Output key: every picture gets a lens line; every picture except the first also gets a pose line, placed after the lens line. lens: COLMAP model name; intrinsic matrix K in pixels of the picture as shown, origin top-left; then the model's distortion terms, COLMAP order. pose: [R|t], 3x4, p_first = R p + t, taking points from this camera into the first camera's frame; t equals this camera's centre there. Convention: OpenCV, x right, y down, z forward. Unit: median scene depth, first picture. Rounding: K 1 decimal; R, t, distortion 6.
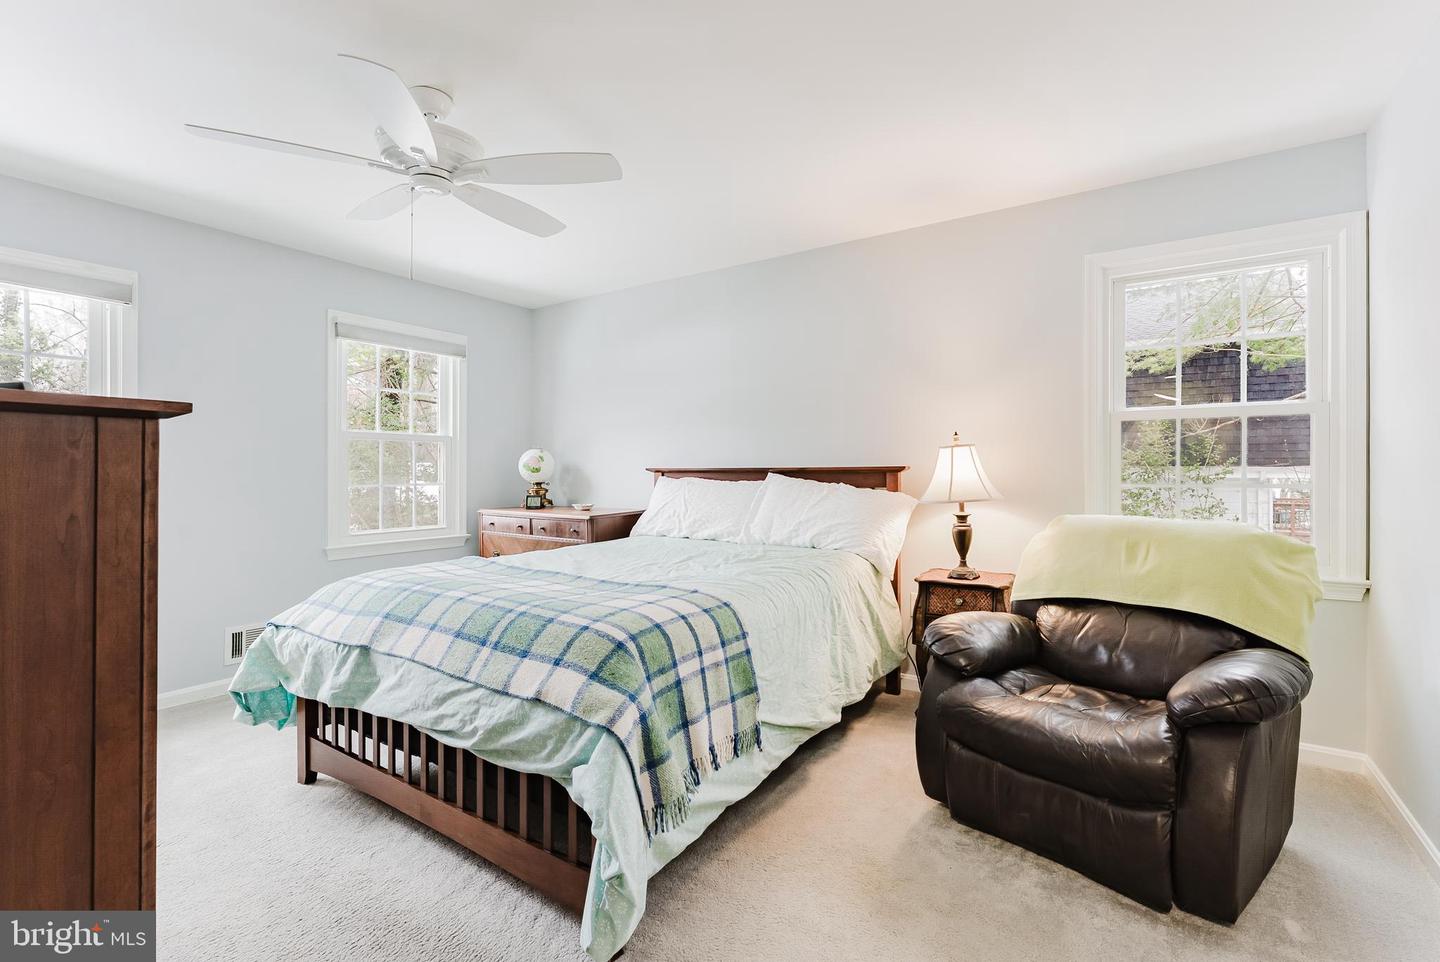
lens RADIAL K [[652.2, 0, 722.9], [0, 652.2, 470.6], [0, 0, 1]] dist [-0.002916, 0.000383]
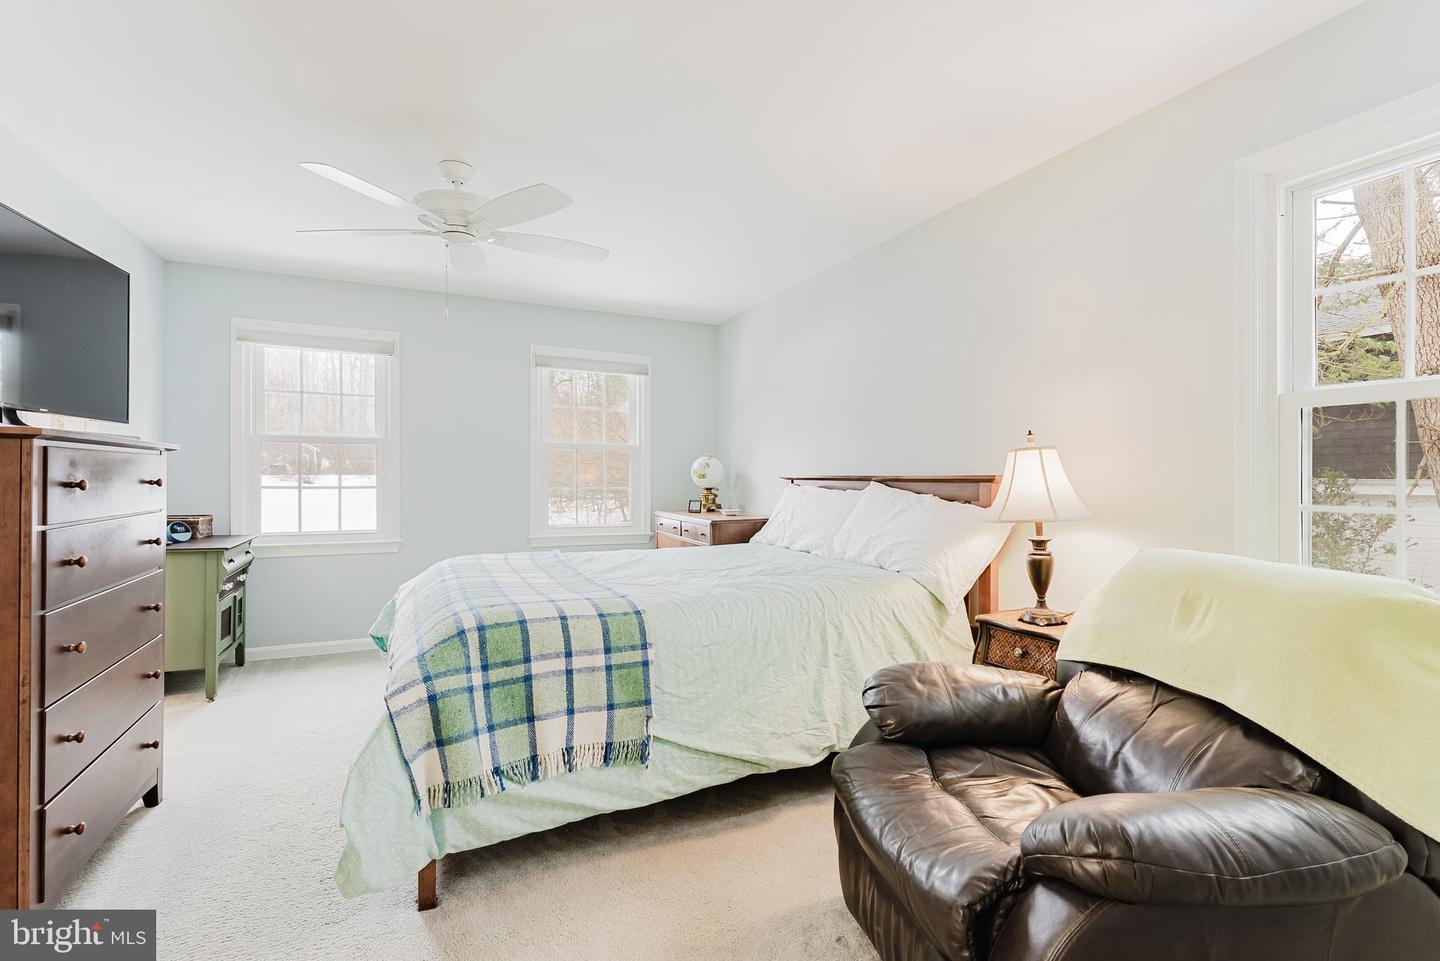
lens RADIAL K [[652.2, 0, 720.4], [0, 652.2, 478.0], [0, 0, 1]] dist [-0.002916, 0.000383]
pose [[0.856726, 0.011658, -0.515640, 0.439846], [-0.011771, 0.999926, 0.003049, -0.002182], [0.515637, 0.003458, 0.856800, 0.154932]]
